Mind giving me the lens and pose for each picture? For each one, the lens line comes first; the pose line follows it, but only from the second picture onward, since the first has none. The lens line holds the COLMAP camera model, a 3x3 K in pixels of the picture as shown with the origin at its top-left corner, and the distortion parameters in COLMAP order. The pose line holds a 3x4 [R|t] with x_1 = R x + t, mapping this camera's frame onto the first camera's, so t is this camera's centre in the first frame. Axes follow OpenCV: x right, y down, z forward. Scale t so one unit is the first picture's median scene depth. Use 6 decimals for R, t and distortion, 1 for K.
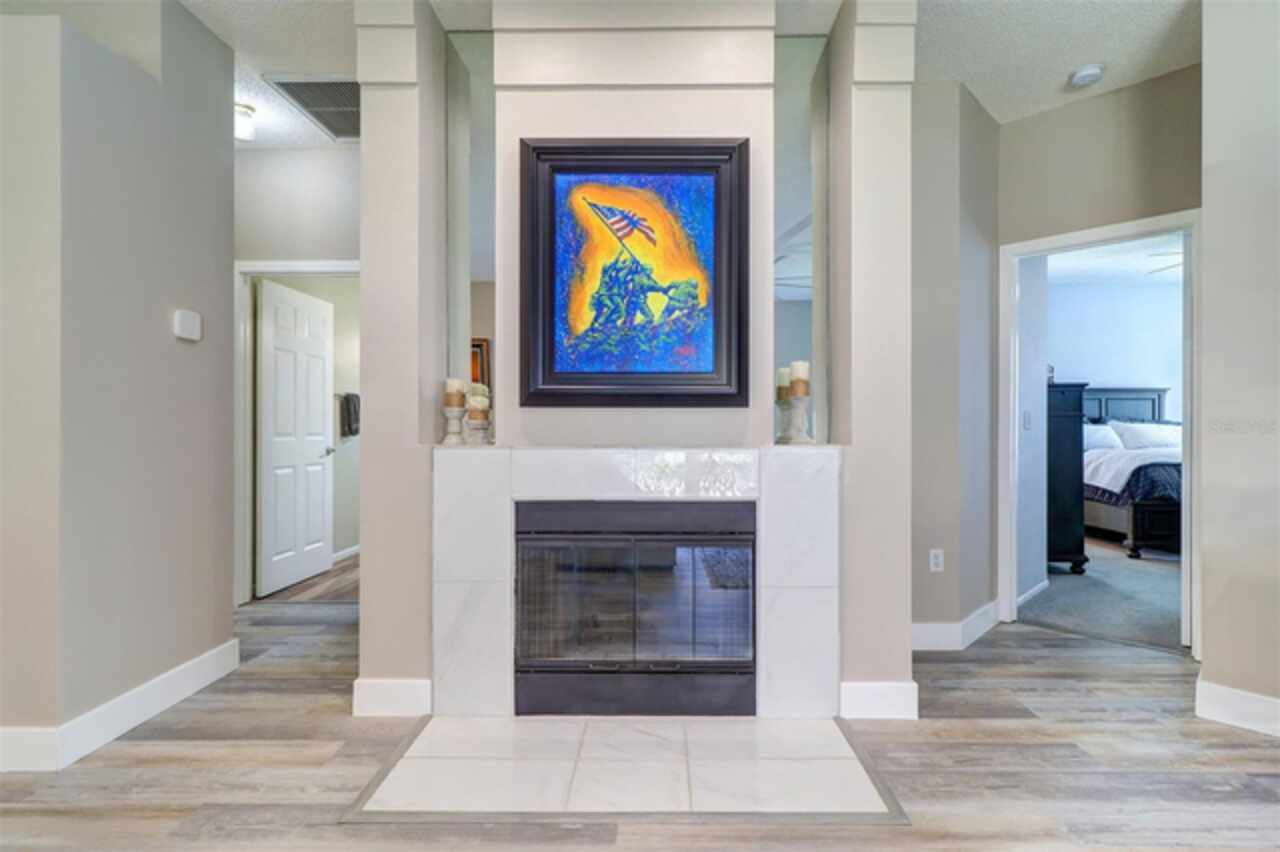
lens RADIAL K [[623.3, 0, 640.0], [0, 623.3, 426.0], [0, 0, 1]] dist [0.008887, -0.000151]
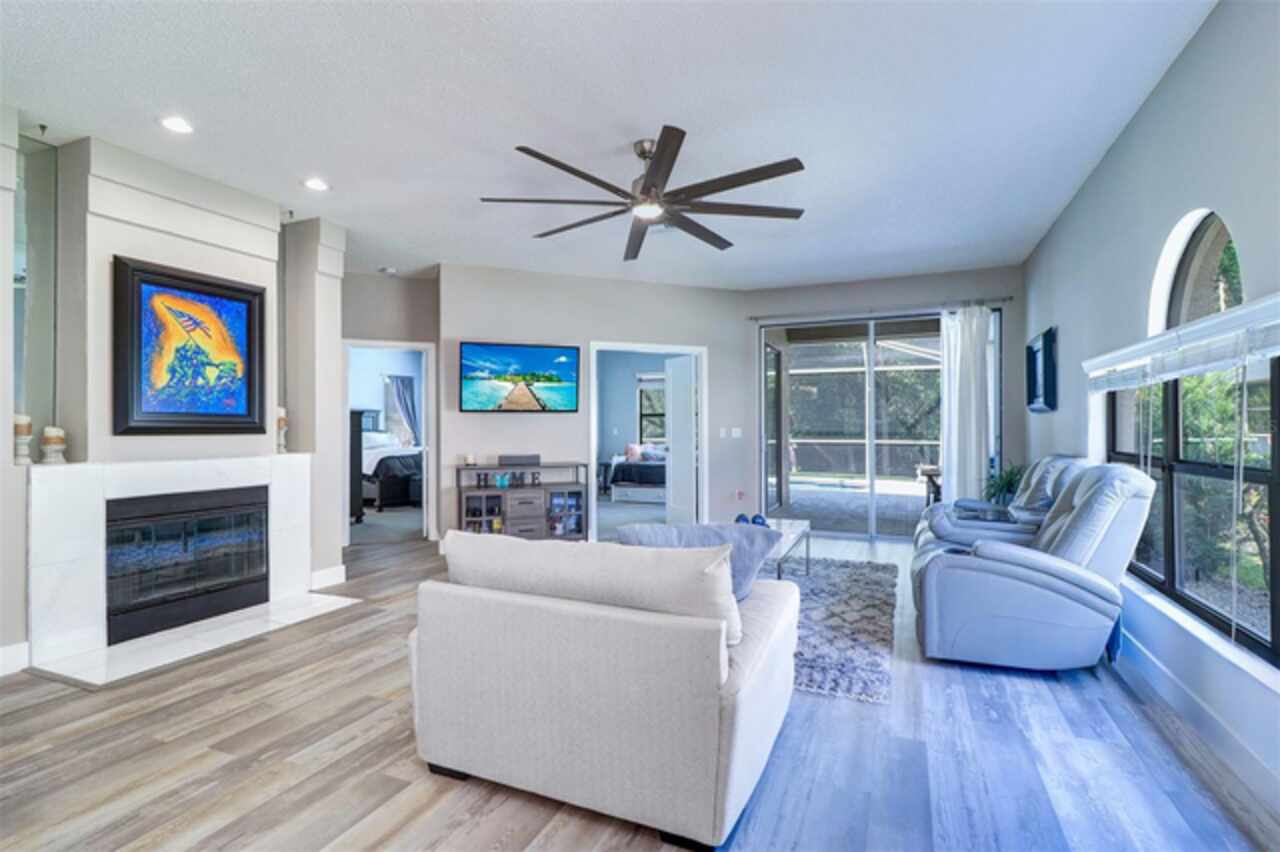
lens RADIAL K [[598.0, 0, 648.0], [0, 598.0, 426.6], [0, 0, 1]] dist [0.000354, -0.000165]
pose [[0.386716, -0.001006, 0.922198, -1.009551], [0.003274, 0.999995, -0.000281, -0.047449], [-0.922193, 0.003128, 0.386717, -0.715175]]
